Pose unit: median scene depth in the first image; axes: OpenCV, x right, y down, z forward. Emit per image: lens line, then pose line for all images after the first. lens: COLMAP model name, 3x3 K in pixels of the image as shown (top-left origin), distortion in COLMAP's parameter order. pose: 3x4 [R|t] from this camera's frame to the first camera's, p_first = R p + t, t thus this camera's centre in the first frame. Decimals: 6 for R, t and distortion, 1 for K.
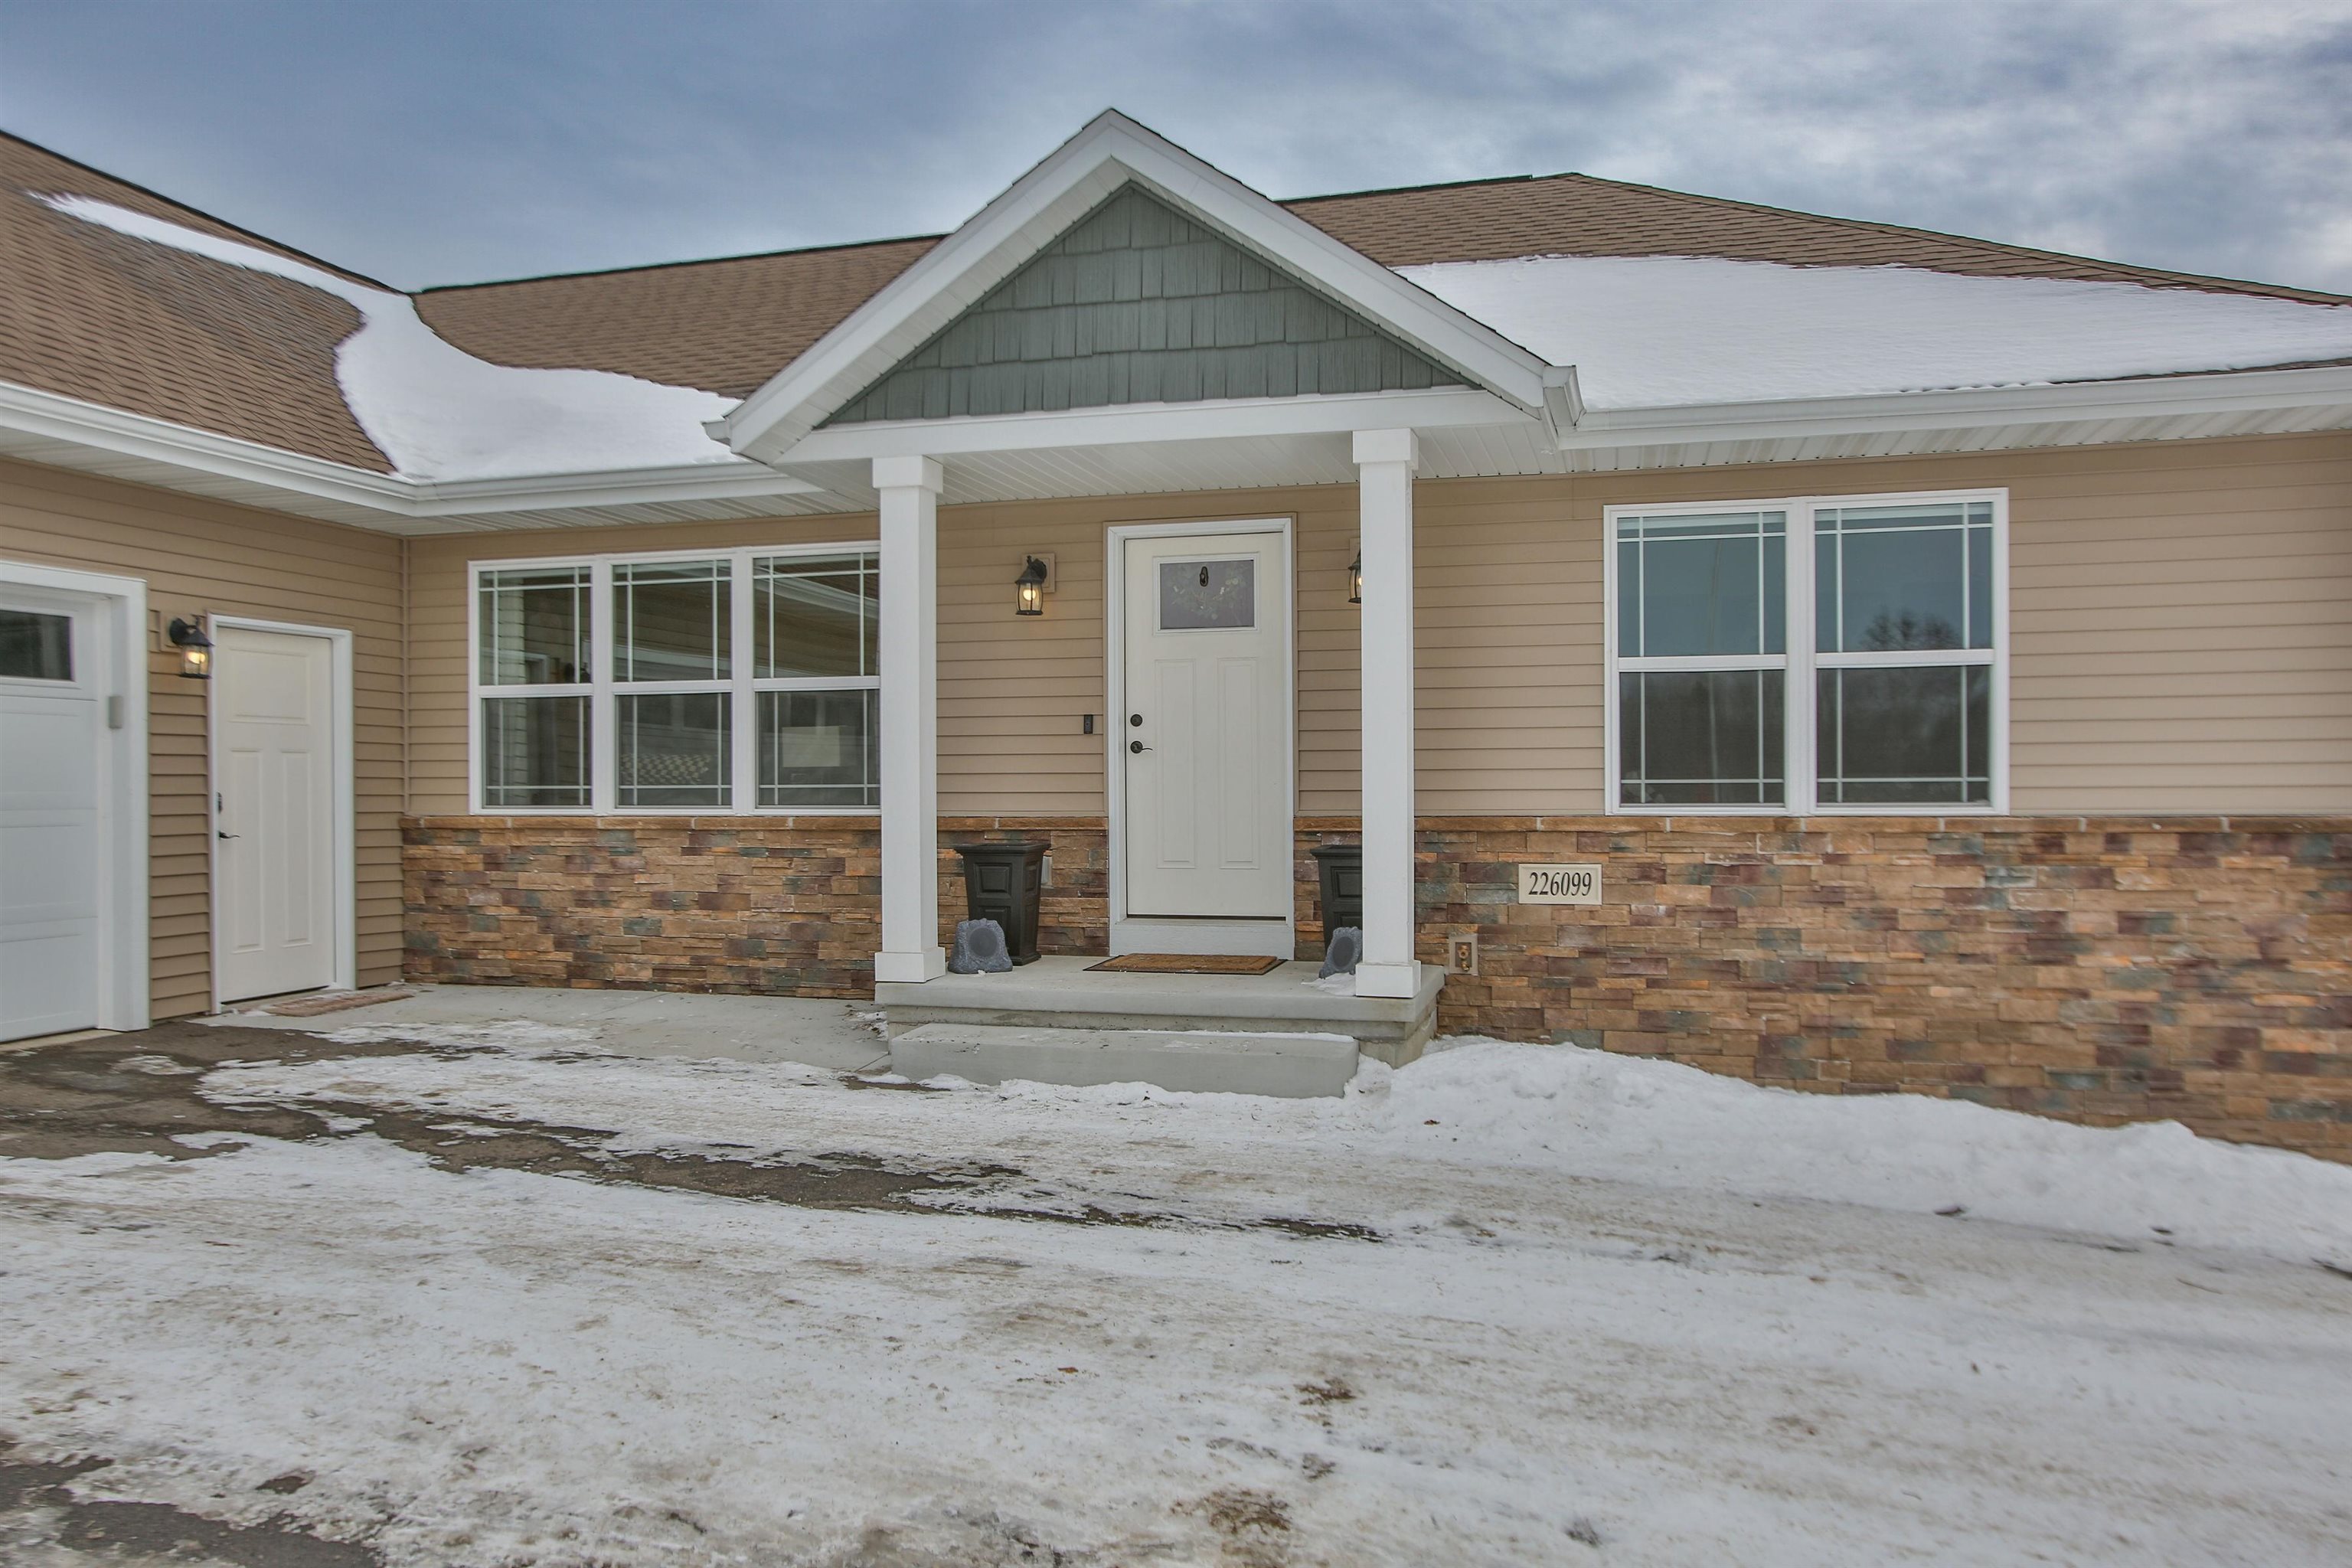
lens RADIAL K [[1655.9, 0, 1176.0], [0, 1655.9, 784.0], [0, 0, 1]] dist [-0.062083, 0.070794]
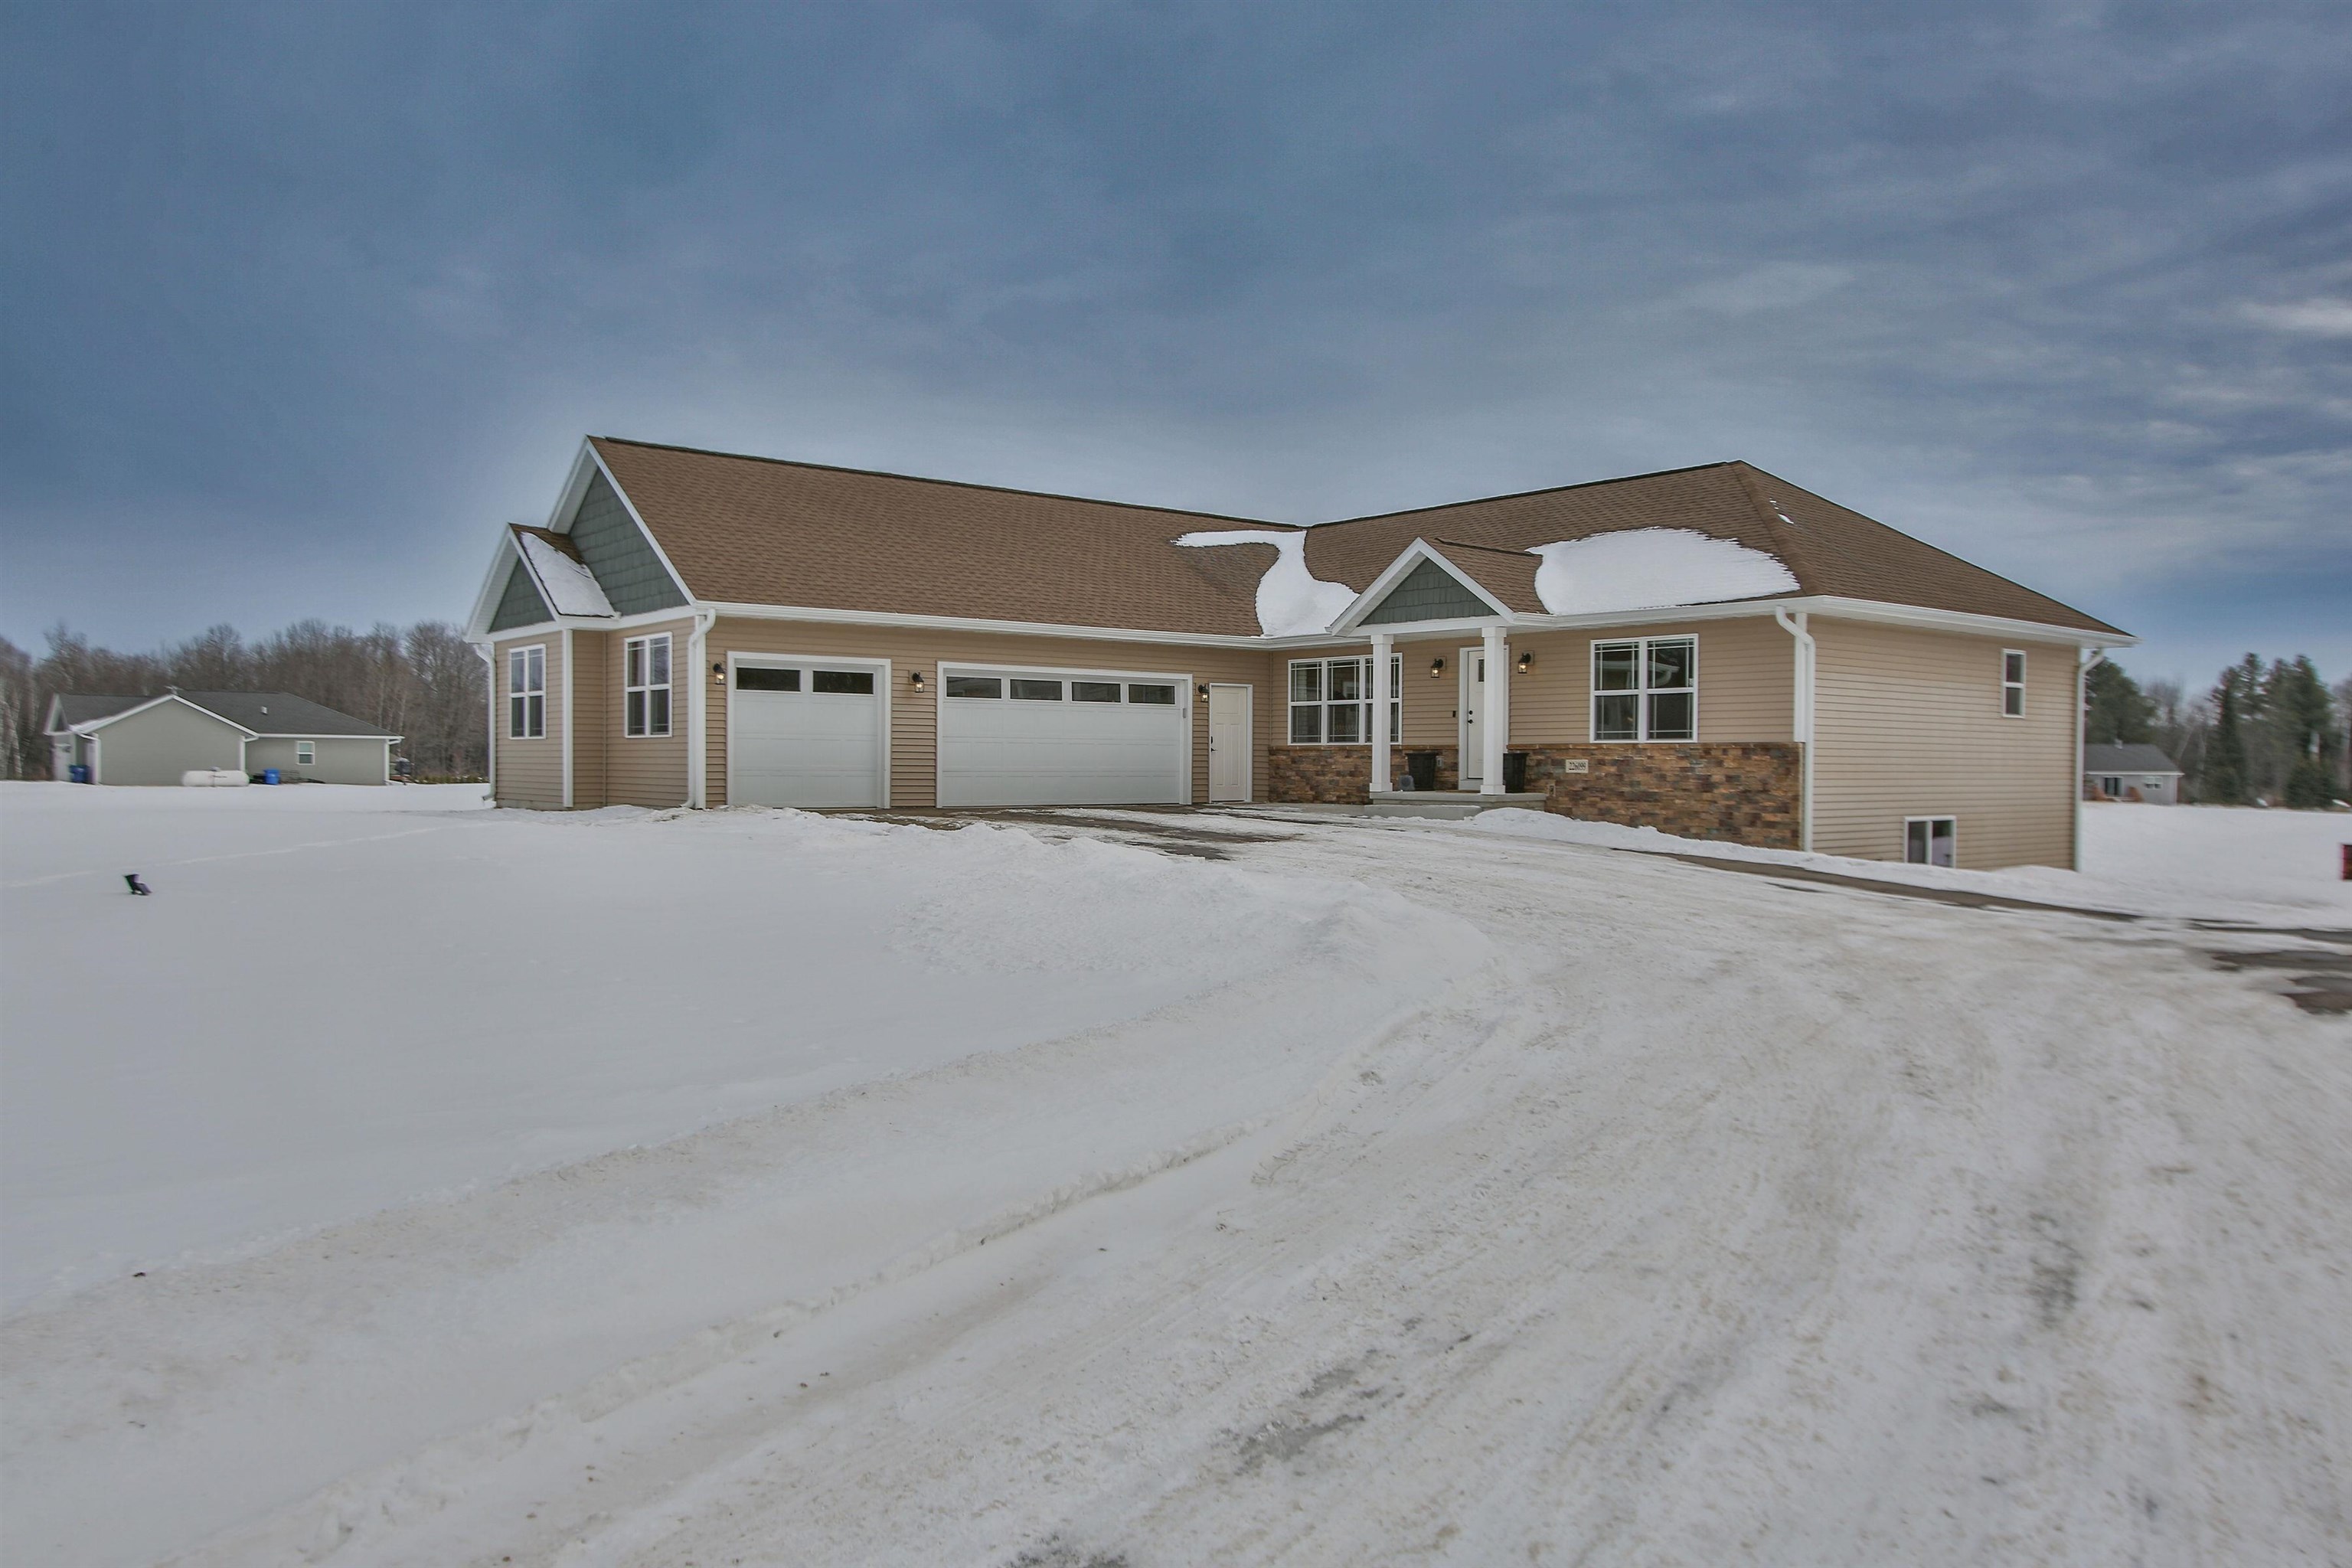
lens RADIAL K [[1655.9, 0, 1176.0], [0, 1655.9, 784.0], [0, 0, 1]] dist [-0.062083, 0.070794]
pose [[0.809878, 0.016346, -0.586371, 1.445011], [-0.008776, 0.999837, 0.015752, 0.053457], [0.586533, -0.007612, 0.809890, -1.920114]]
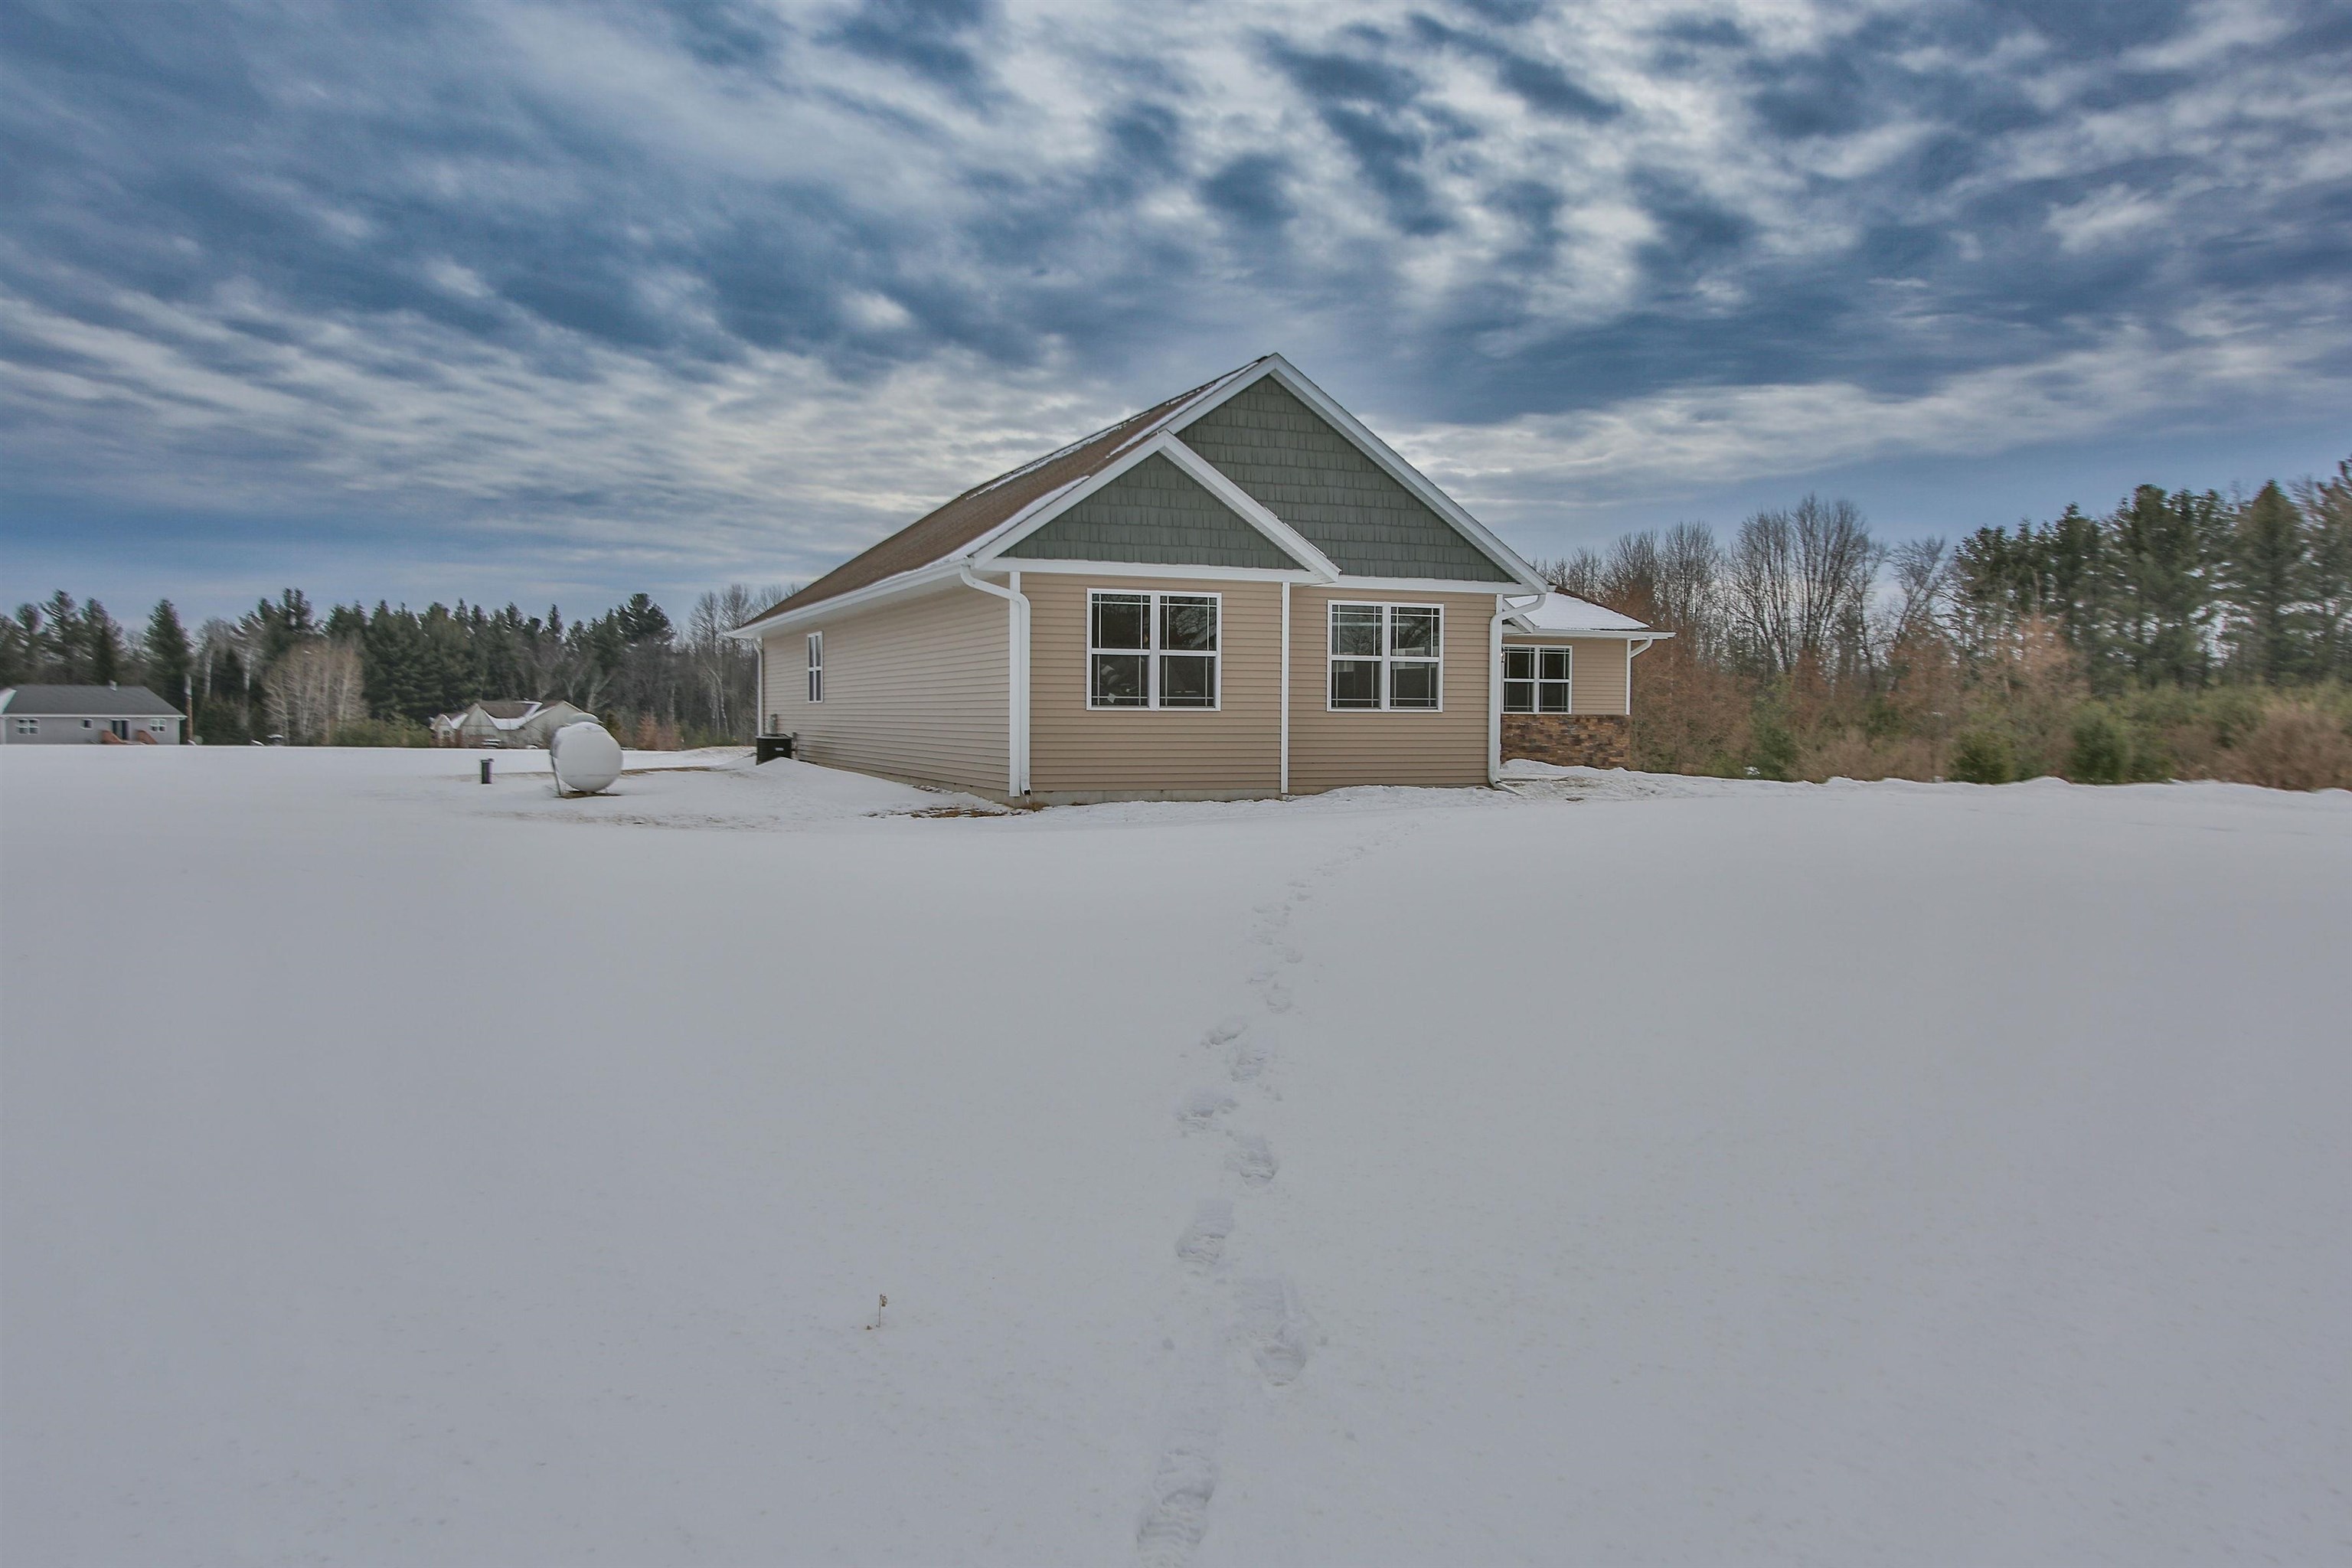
lens RADIAL K [[1709.4, 0, 1170.5], [0, 1709.4, 804.9], [0, 0, 1]] dist [-0.054878, 0.094431]
pose [[0.790561, -0.024459, 0.611895, -3.327540], [-0.008740, 0.998650, 0.051210, 0.036663], [-0.612322, -0.045833, 0.789279, -2.133798]]
